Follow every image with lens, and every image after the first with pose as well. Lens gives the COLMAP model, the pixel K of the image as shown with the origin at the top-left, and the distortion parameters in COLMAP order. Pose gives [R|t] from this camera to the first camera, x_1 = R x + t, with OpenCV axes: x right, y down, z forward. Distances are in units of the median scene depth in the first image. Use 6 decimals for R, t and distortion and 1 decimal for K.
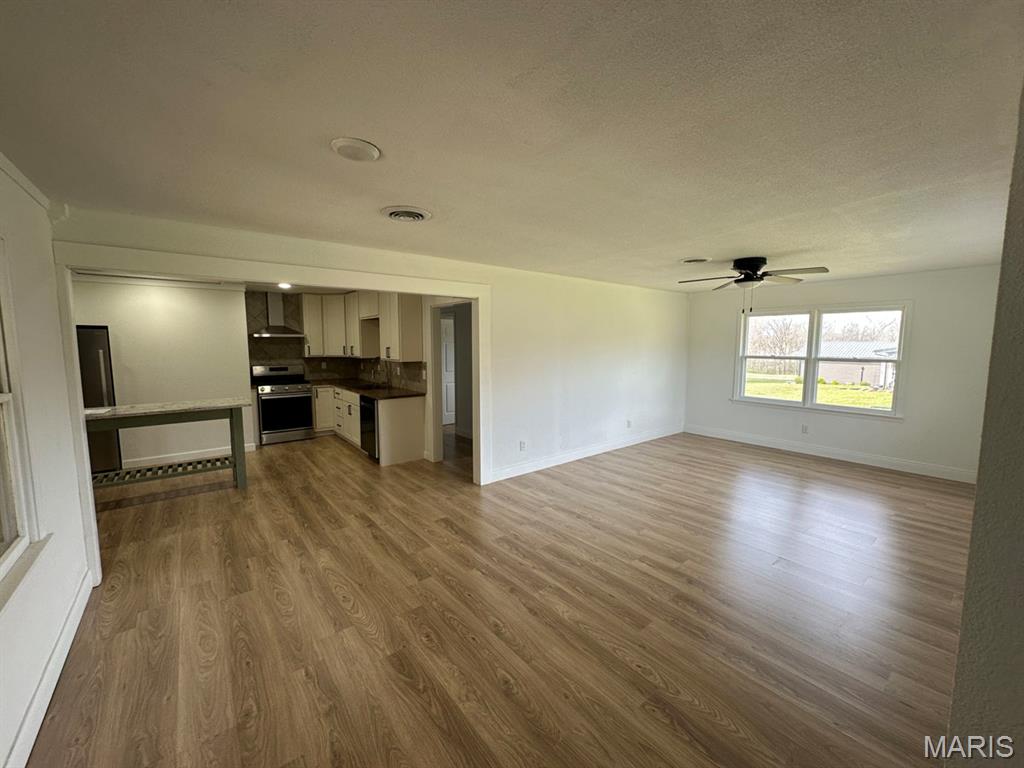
lens RADIAL K [[413.7, 0, 514.9], [0, 413.7, 379.7], [0, 0, 1]] dist [-0.001103, -0.000145]
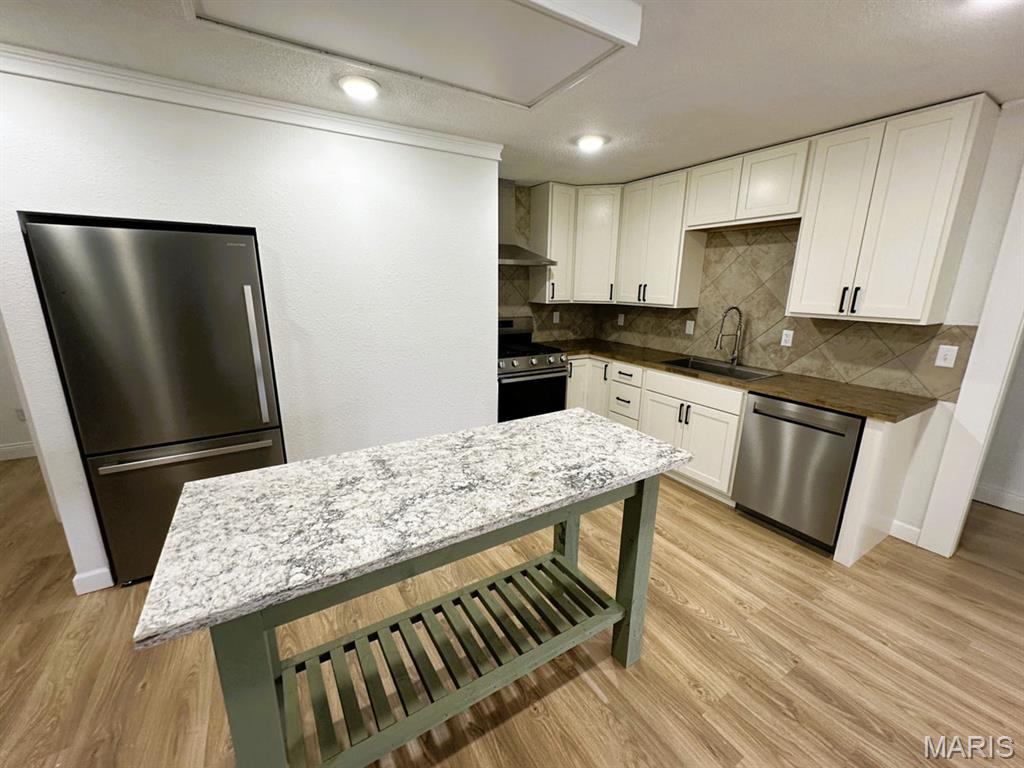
lens RADIAL K [[413.7, 0, 510.6], [0, 413.7, 383.1], [0, 0, 1]] dist [-0.001103, -0.000145]
pose [[0.993264, 0.042990, -0.107606, -0.510637], [-0.026347, 0.988097, 0.151558, -0.033130], [0.112841, -0.147702, 0.982574, 0.446927]]
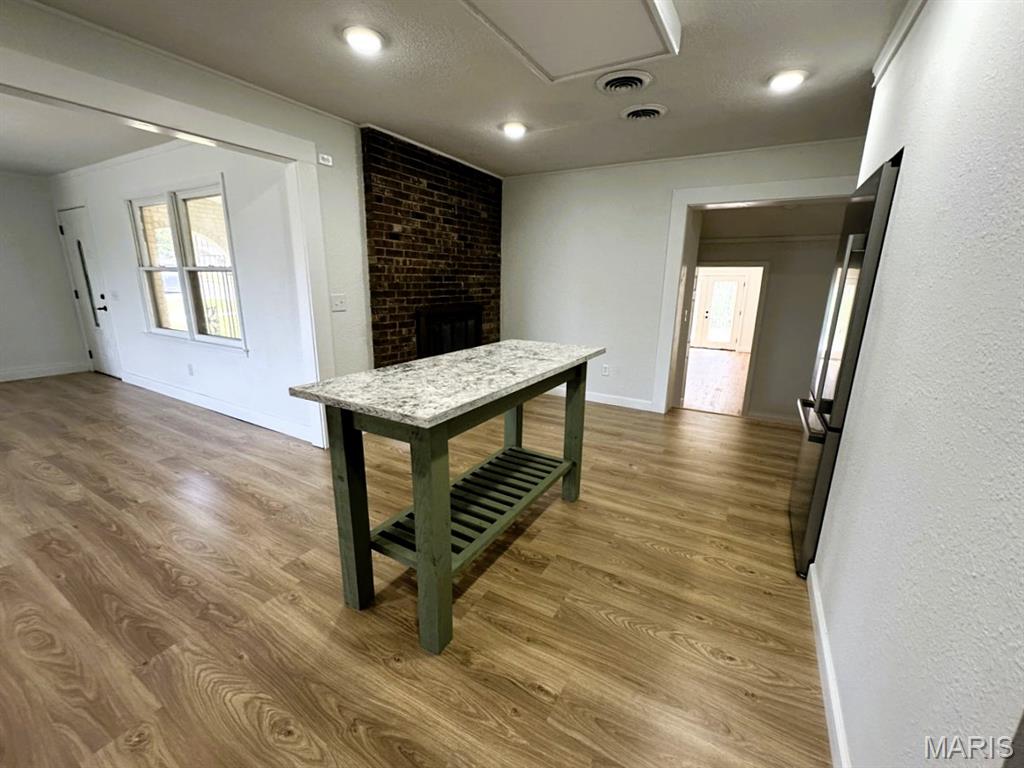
lens RADIAL K [[413.7, 0, 513.9], [0, 413.7, 379.3], [0, 0, 1]] dist [-0.001103, -0.000145]
pose [[-0.928759, 0.079276, -0.362109, -0.464438], [-0.042965, 0.947258, 0.317580, -0.042283], [0.368187, 0.310513, -0.876368, 0.918825]]
